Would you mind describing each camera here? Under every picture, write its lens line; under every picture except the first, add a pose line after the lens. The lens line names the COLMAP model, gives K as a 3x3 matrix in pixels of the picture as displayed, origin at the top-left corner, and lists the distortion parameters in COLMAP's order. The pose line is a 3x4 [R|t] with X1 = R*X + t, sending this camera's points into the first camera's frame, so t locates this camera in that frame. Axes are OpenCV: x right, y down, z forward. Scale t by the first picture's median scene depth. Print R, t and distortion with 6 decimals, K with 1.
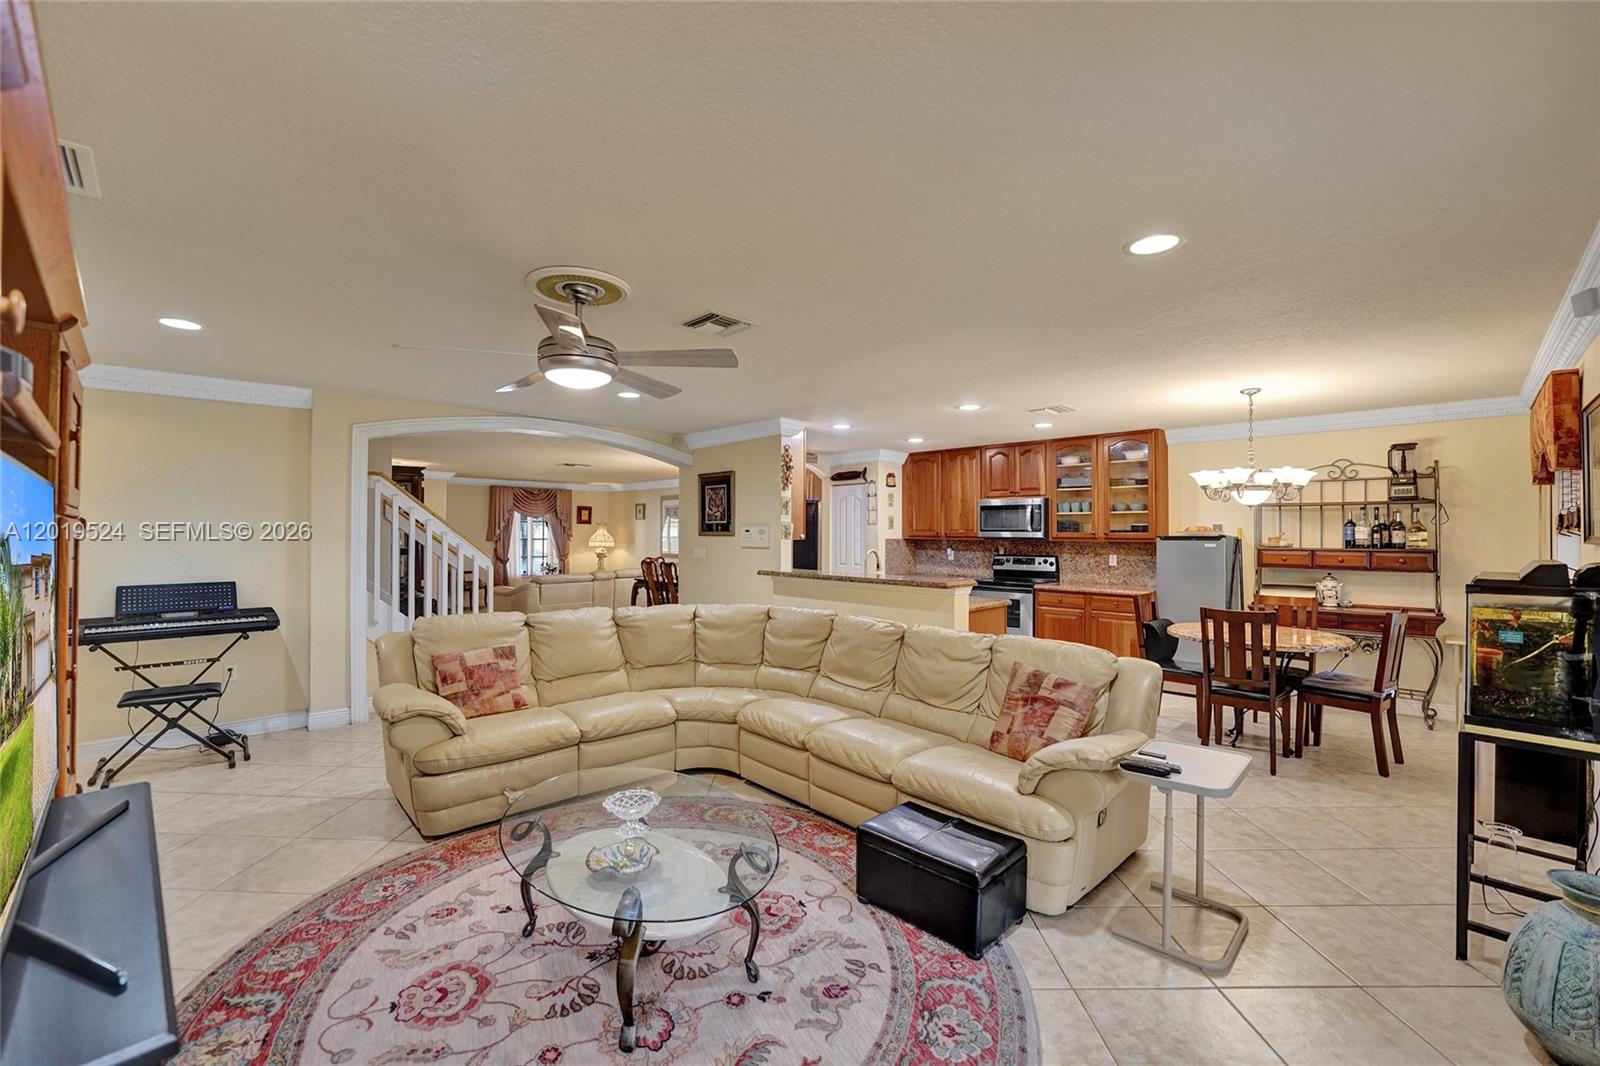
lens RADIAL K [[654.1, 0, 797.0], [0, 654.1, 525.2], [0, 0, 1]] dist [-0.024899, 0.000623]
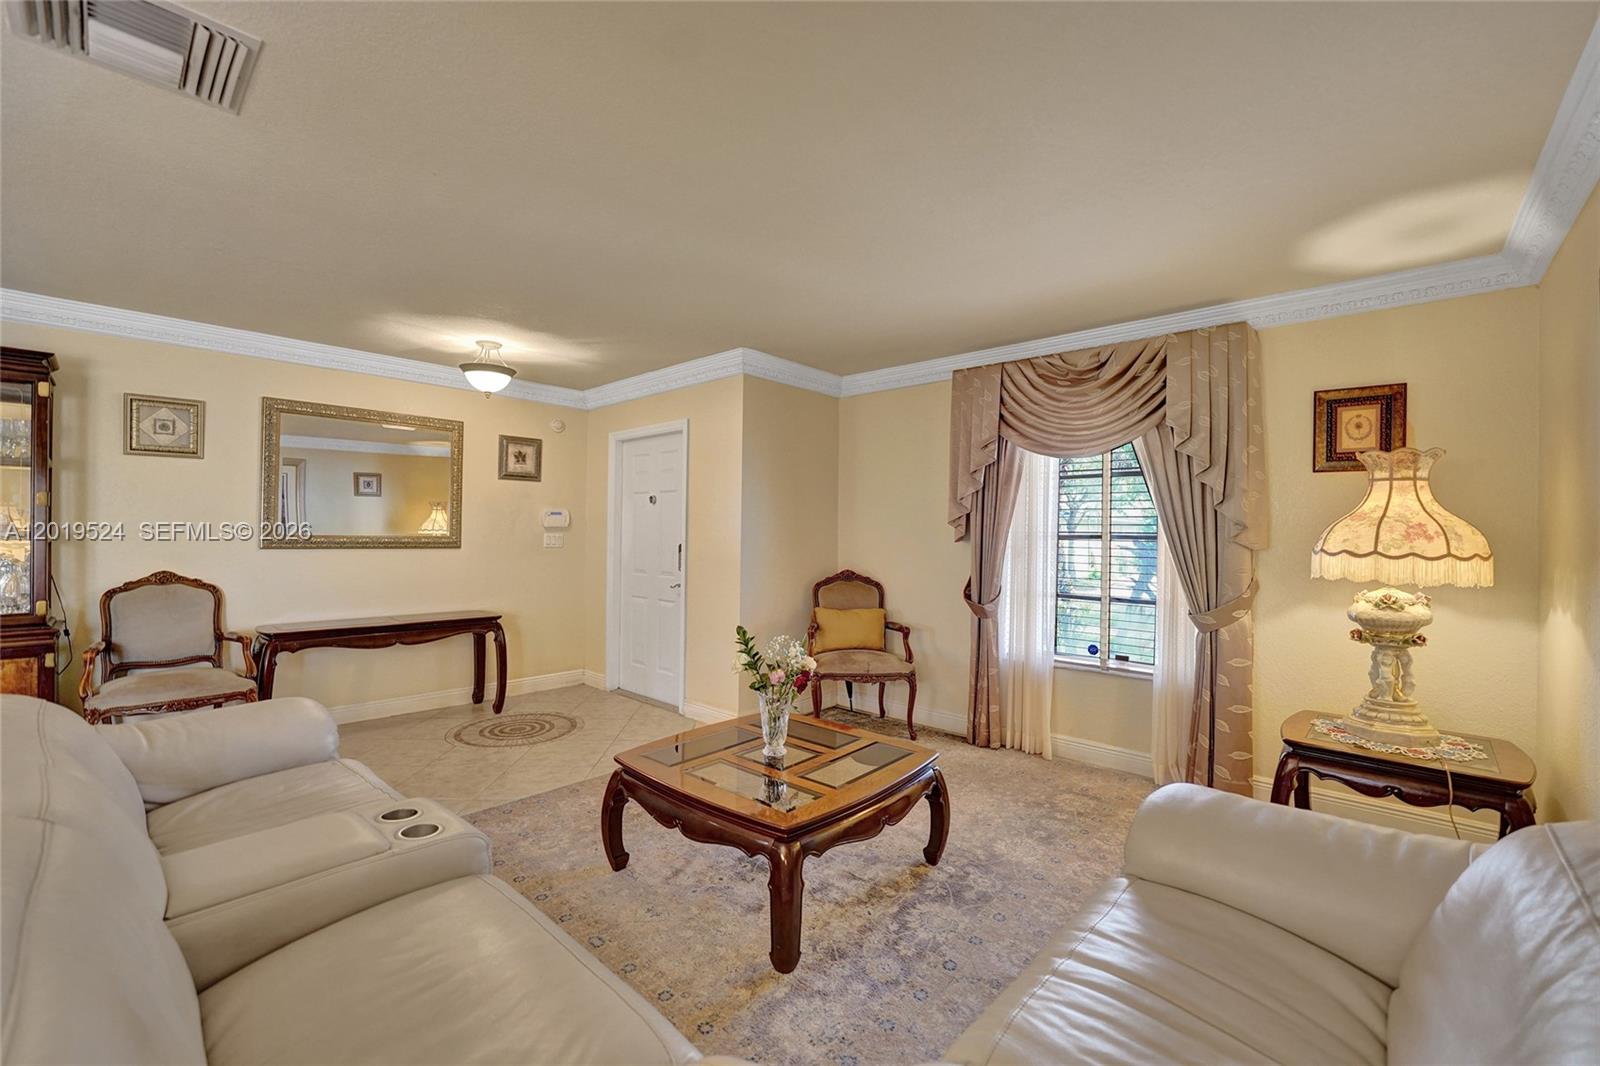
lens RADIAL K [[651.4, 0, 791.6], [0, 651.4, 530.5], [0, 0, 1]] dist [-0.024080, 0.000362]
pose [[0.050322, -0.004835, -0.998721, -0.377375], [0.000221, 0.999988, -0.004830, 0.053614], [0.998733, 0.000022, 0.050323, 2.341804]]
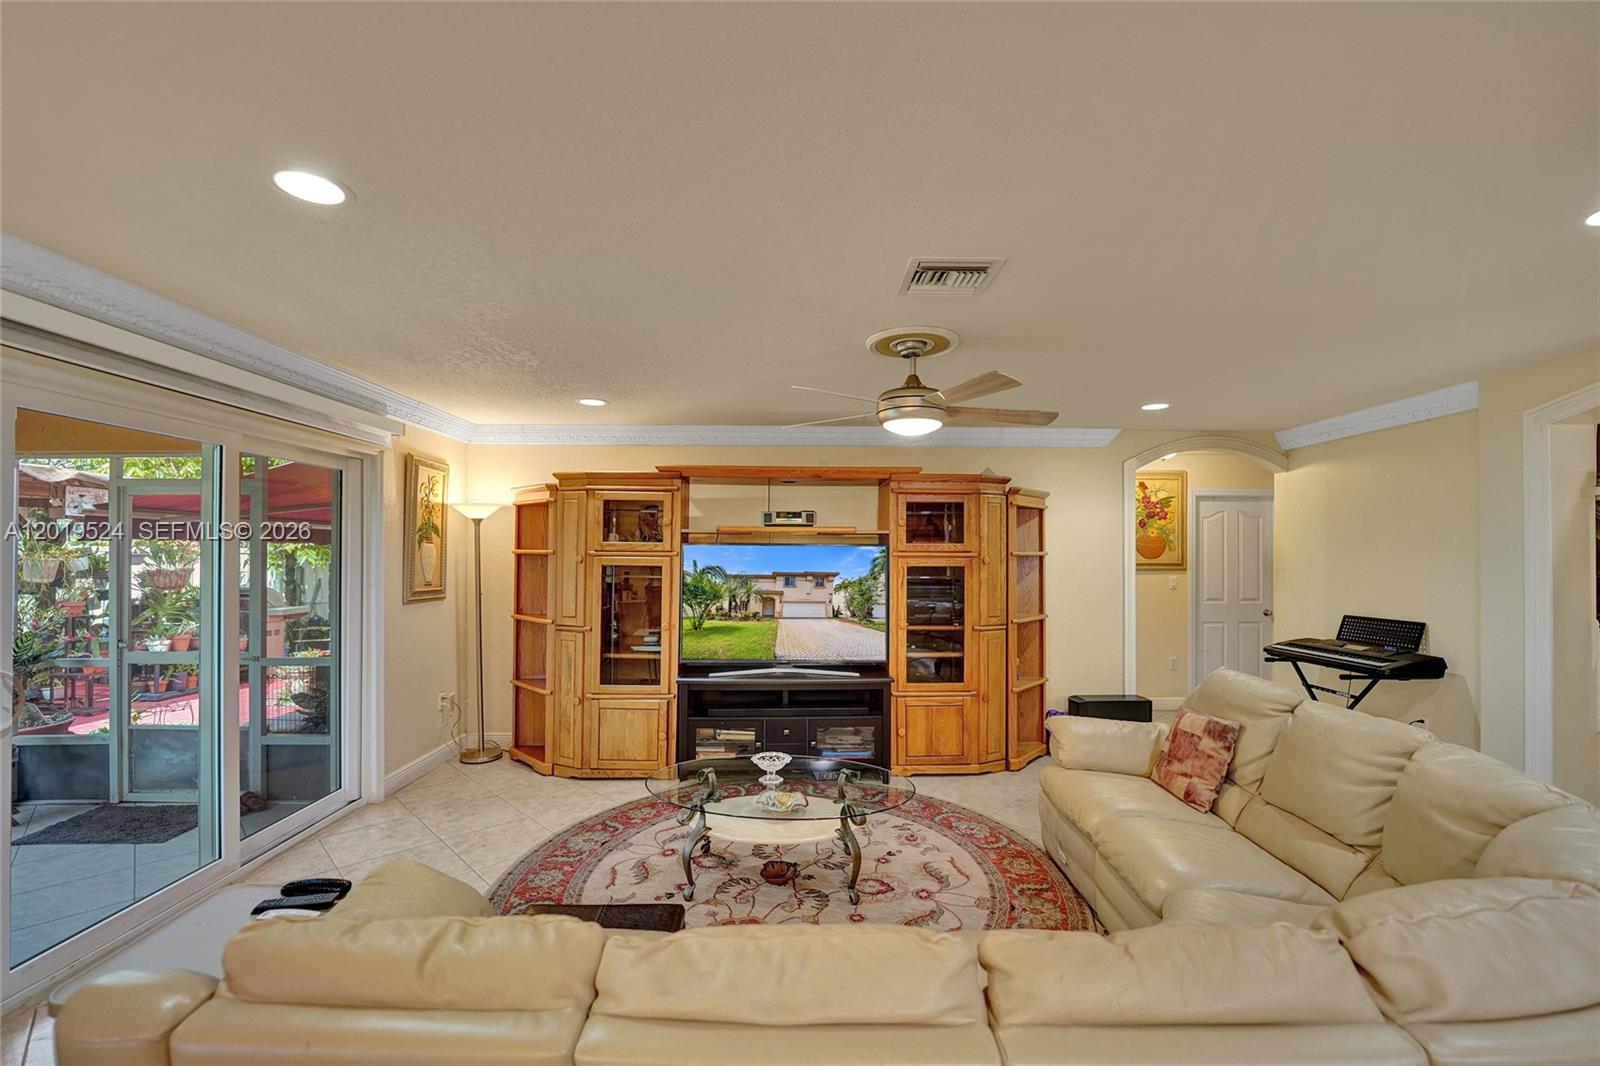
lens RADIAL K [[663.5, 0, 801.7], [0, 663.5, 546.5], [0, 0, 1]] dist [-0.027375, 0.000106]
pose [[-0.686963, -0.014342, -0.726551, 0.326722], [0.002302, 0.999757, -0.021912, -0.000341], [0.726689, -0.016725, -0.686763, 0.894343]]
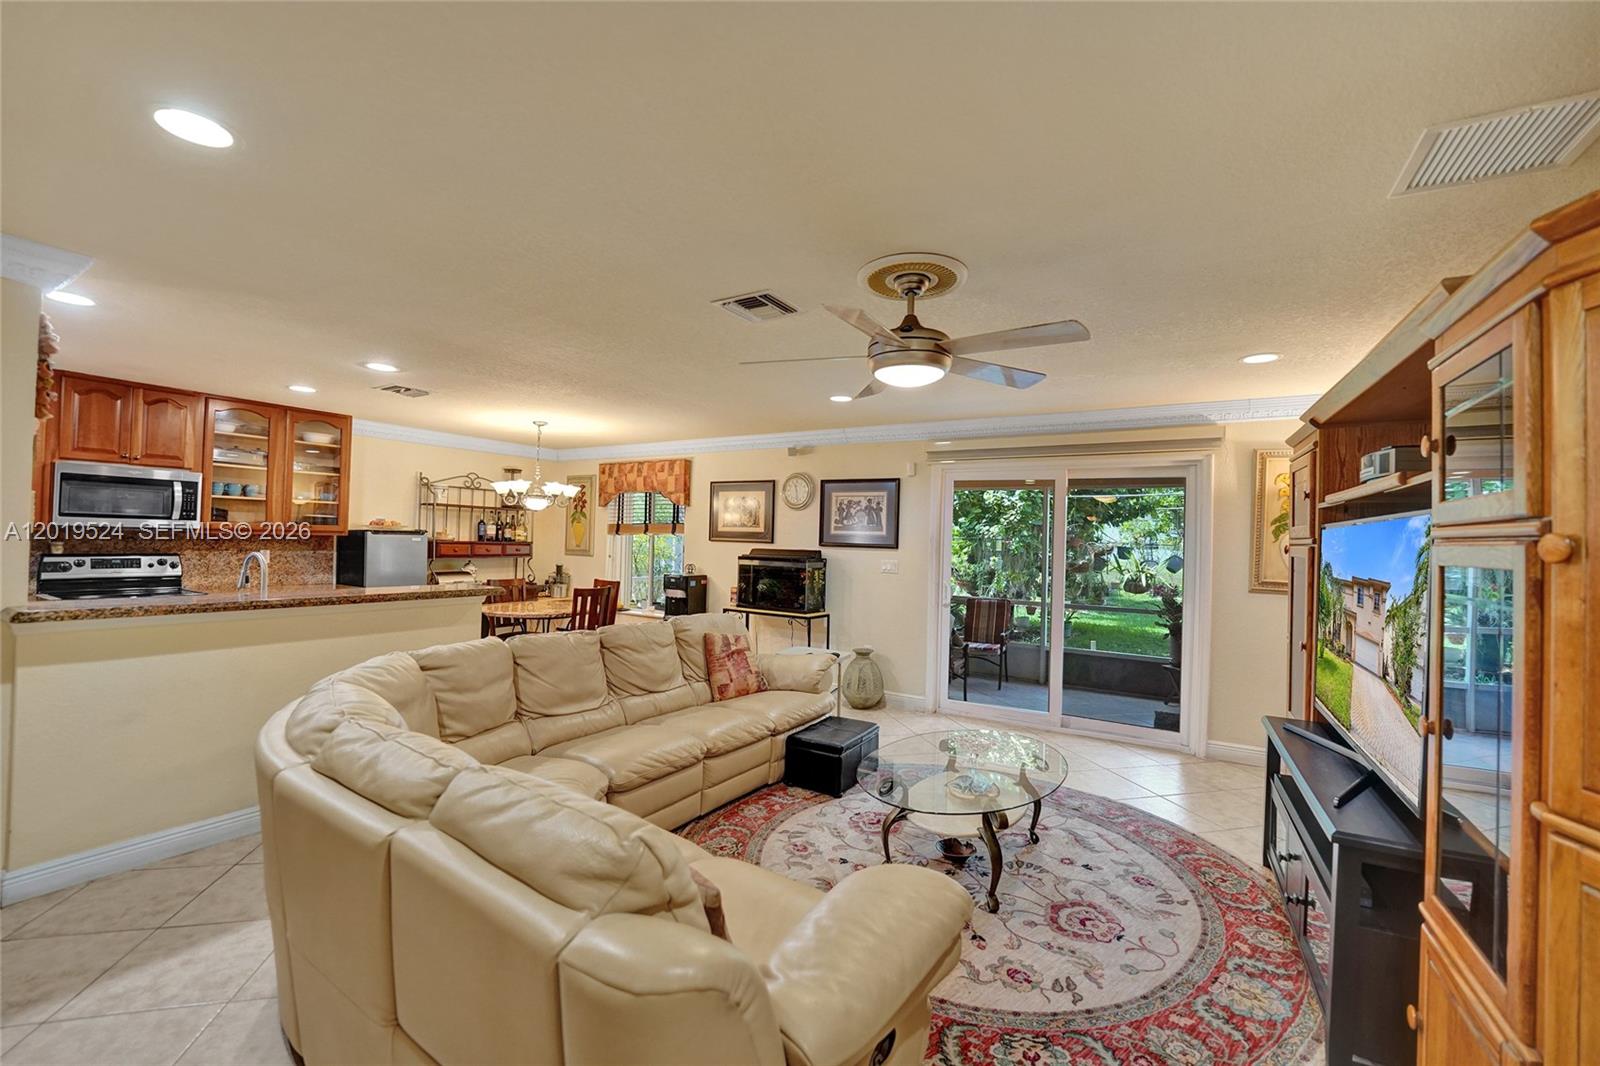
lens RADIAL K [[654.1, 0, 797.0], [0, 654.1, 525.2], [0, 0, 1]] dist [-0.024899, 0.000623]
pose [[-0.246297, 0.010483, 0.969138, -0.657540], [-0.038895, 0.999029, -0.020691, 0.005995], [-0.968414, -0.042790, -0.245651, 0.756378]]
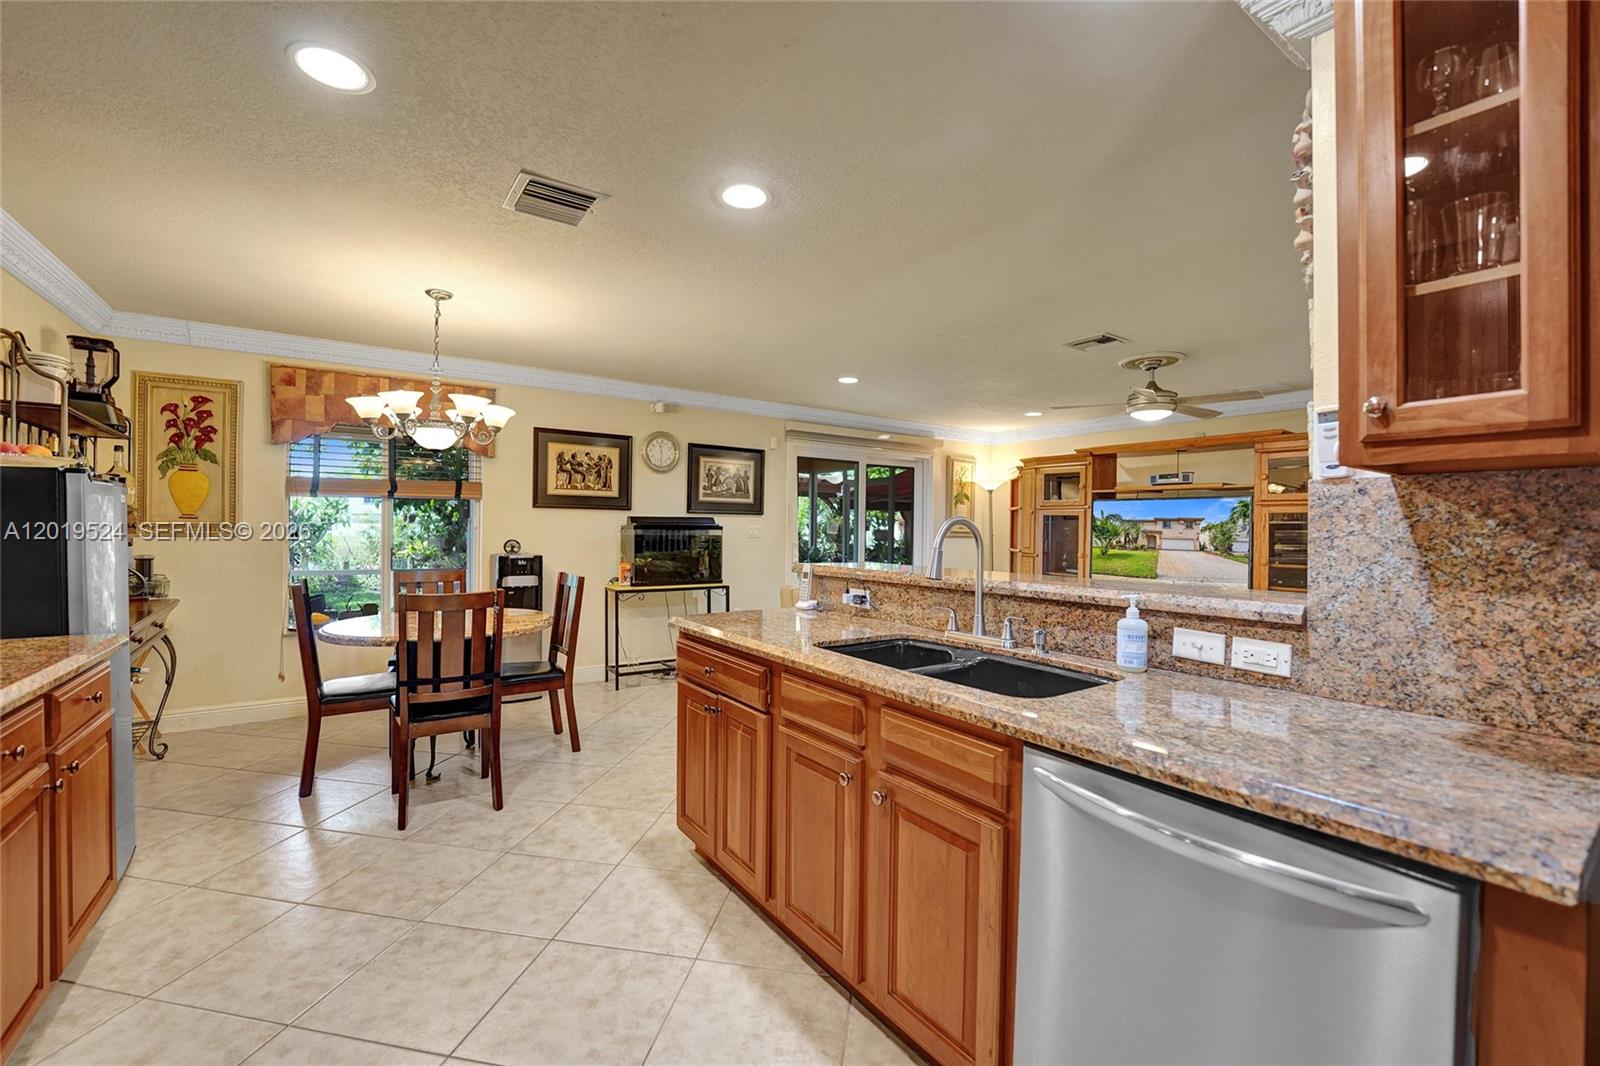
lens RADIAL K [[655.4, 0, 800.4], [0, 655.4, 532.5], [0, 0, 1]] dist [-0.025058, 0.000845]
pose [[-0.988532, -0.013717, 0.150390, 0.169331], [-0.014443, 0.999889, -0.003736, 0.054924], [-0.150322, -0.005865, -0.988620, 1.547420]]
